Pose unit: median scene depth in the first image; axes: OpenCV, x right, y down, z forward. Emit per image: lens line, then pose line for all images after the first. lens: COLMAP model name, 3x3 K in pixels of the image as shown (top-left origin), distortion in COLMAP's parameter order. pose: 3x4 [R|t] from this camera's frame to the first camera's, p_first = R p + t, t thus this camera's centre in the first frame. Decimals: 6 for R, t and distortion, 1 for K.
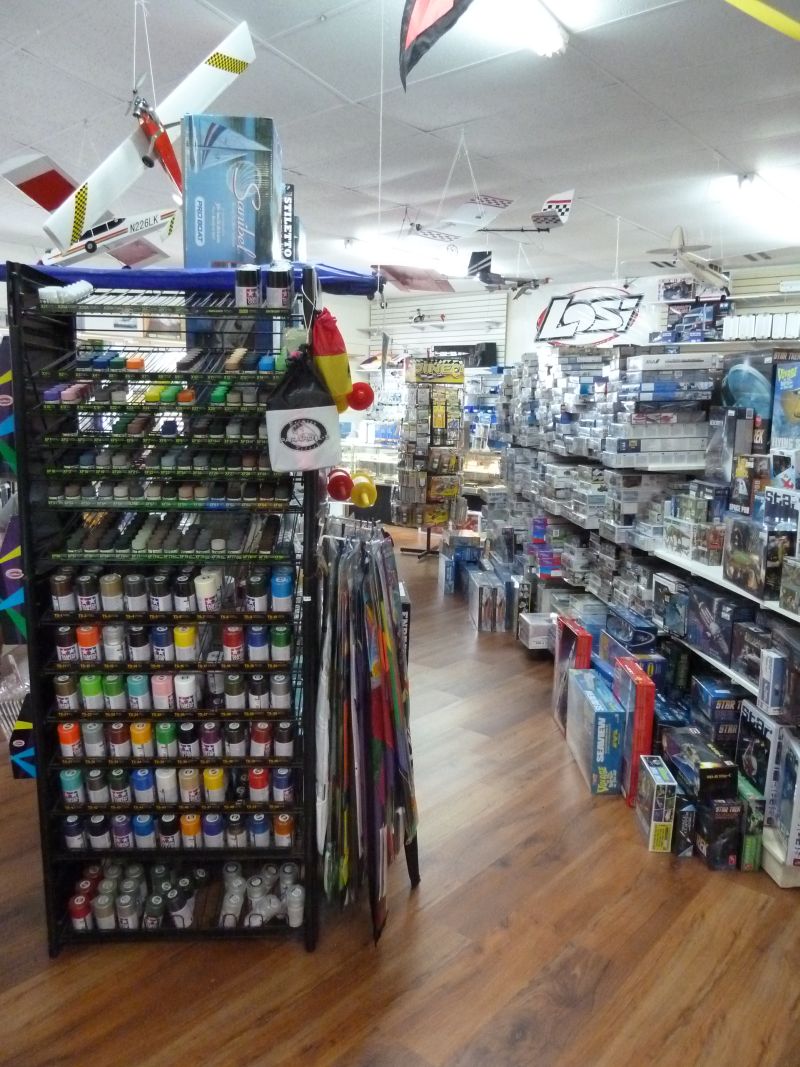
lens RADIAL K [[796.4, 0, 400.0], [0, 796.4, 533.5], [0, 0, 1]] dist [-0.037709, 0.006910]
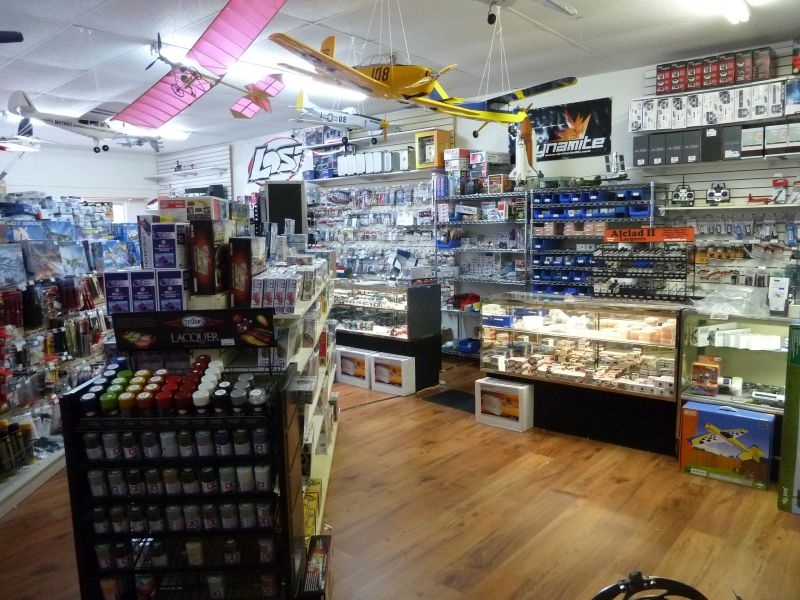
lens RADIAL K [[597.1, 0, 399.6], [0, 597.1, 297.7], [0, 0, 1]] dist [-0.037709, 0.006910]
pose [[0.999121, -0.041484, 0.006069, 0.762545], [0.041695, 0.998326, -0.040091, -0.019858], [-0.004396, 0.040309, 0.999178, 0.114117]]
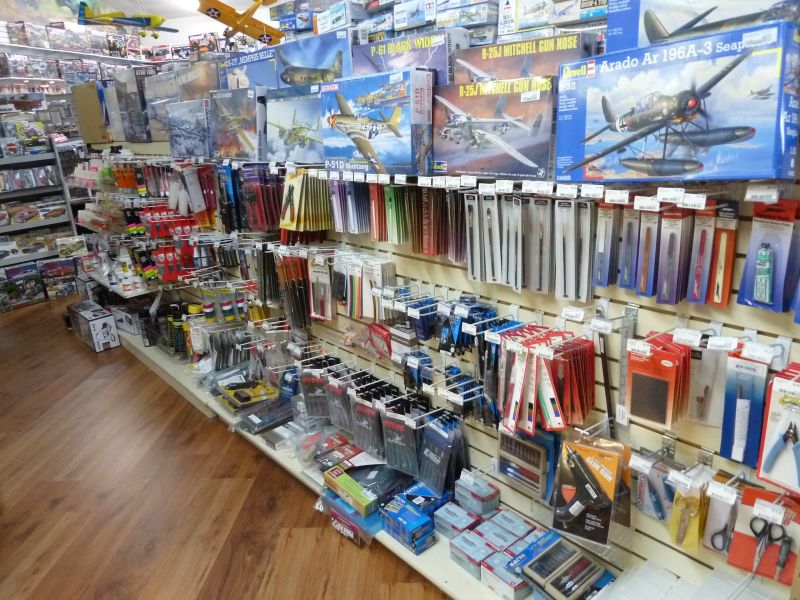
lens RADIAL K [[597.1, 0, 399.6], [0, 597.1, 297.7], [0, 0, 1]] dist [-0.037709, 0.006910]
pose [[-0.799697, 0.227156, -0.555773, 0.471456], [-0.032599, 0.907874, 0.417974, -0.202270], [0.599518, 0.352370, -0.718619, 1.389359]]
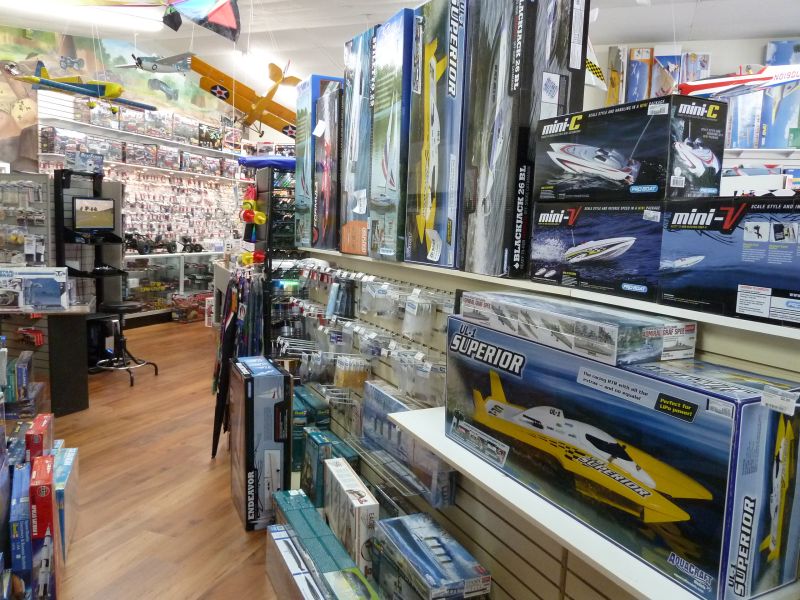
lens RADIAL K [[630.8, 0, 400.0], [0, 630.8, 300.0], [0, 0, 1]] dist [-0.024620, -0.007610]
pose [[-0.932526, -0.012504, -0.360887, 0.062057], [-0.110782, 0.961114, 0.252958, -0.181954], [0.343691, 0.275870, -0.897648, 1.148234]]
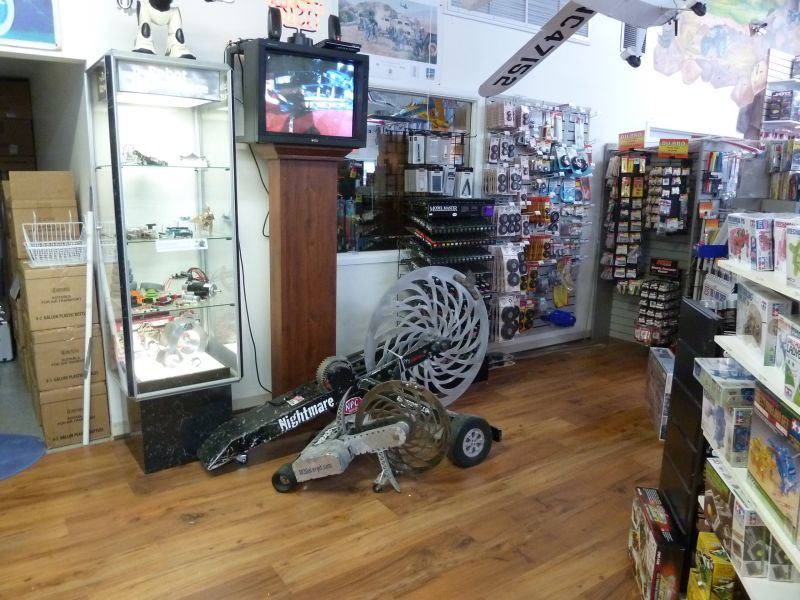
lens RADIAL K [[597.1, 0, 399.6], [0, 597.1, 297.7], [0, 0, 1]] dist [-0.037709, 0.006910]
pose [[-0.970078, -0.083156, 0.228110, 0.792573], [0.000422, 0.938941, 0.344077, -0.124915], [-0.242794, 0.333878, -0.910811, 0.905039]]
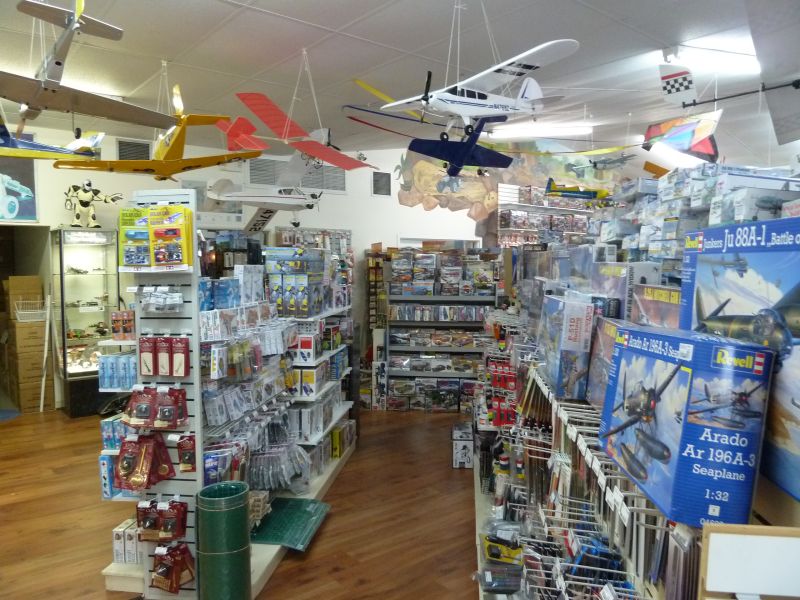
lens RADIAL K [[597.1, 0, 399.6], [0, 597.1, 297.7], [0, 0, 1]] dist [-0.037709, 0.006910]
pose [[-0.984608, -0.029451, 0.172276, 0.311842], [0.008120, 0.976928, 0.213415, -0.251525], [-0.174586, 0.211529, -0.961652, 1.459441]]
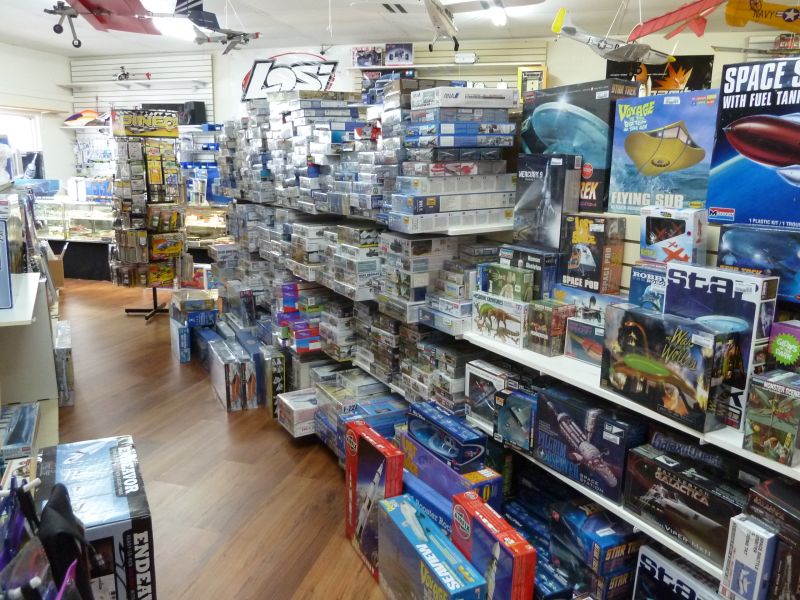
lens RADIAL K [[597.1, 0, 399.6], [0, 597.1, 297.7], [0, 0, 1]] dist [-0.037709, 0.006910]
pose [[0.904920, -0.093403, 0.415206, 0.007451], [0.067495, 0.994769, 0.076678, -0.044068], [-0.420196, -0.041363, 0.906490, 0.314367]]
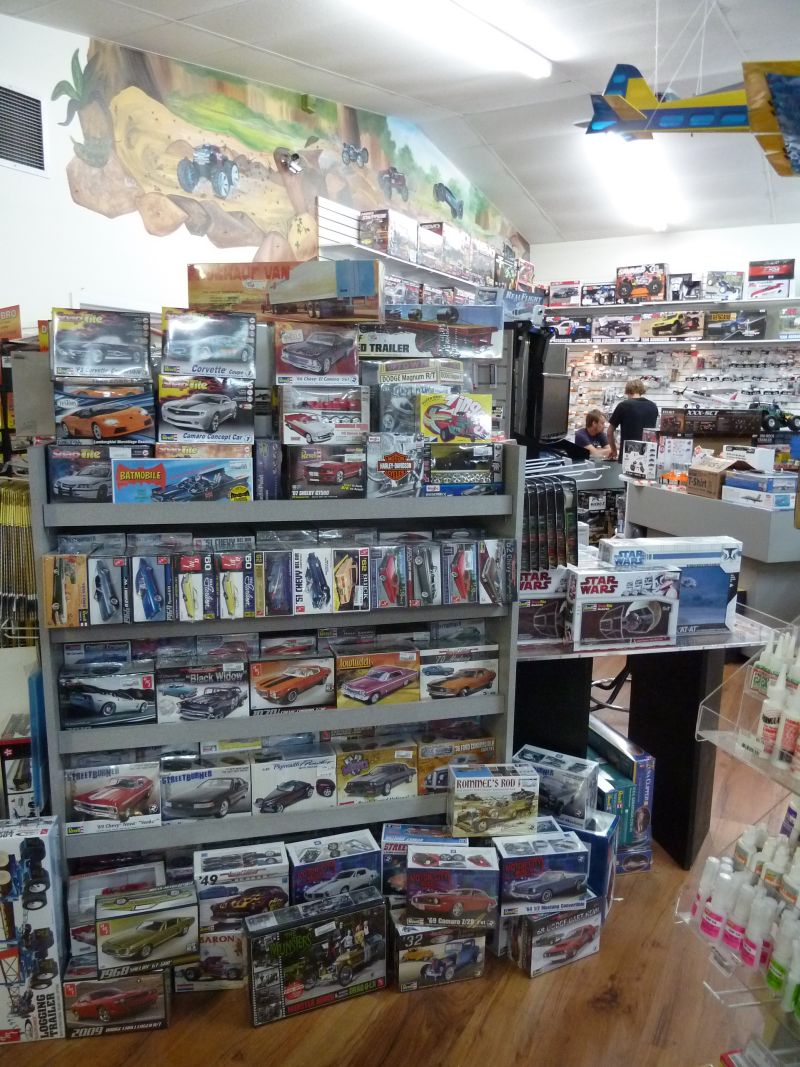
lens RADIAL K [[796.4, 0, 400.0], [0, 796.4, 533.5], [0, 0, 1]] dist [-0.037709, 0.006910]
pose [[-0.977610, 0.004449, -0.210378, 0.470598], [-0.062615, 0.948337, 0.311025, -0.095193], [0.200893, 0.317234, -0.926825, 0.611382]]
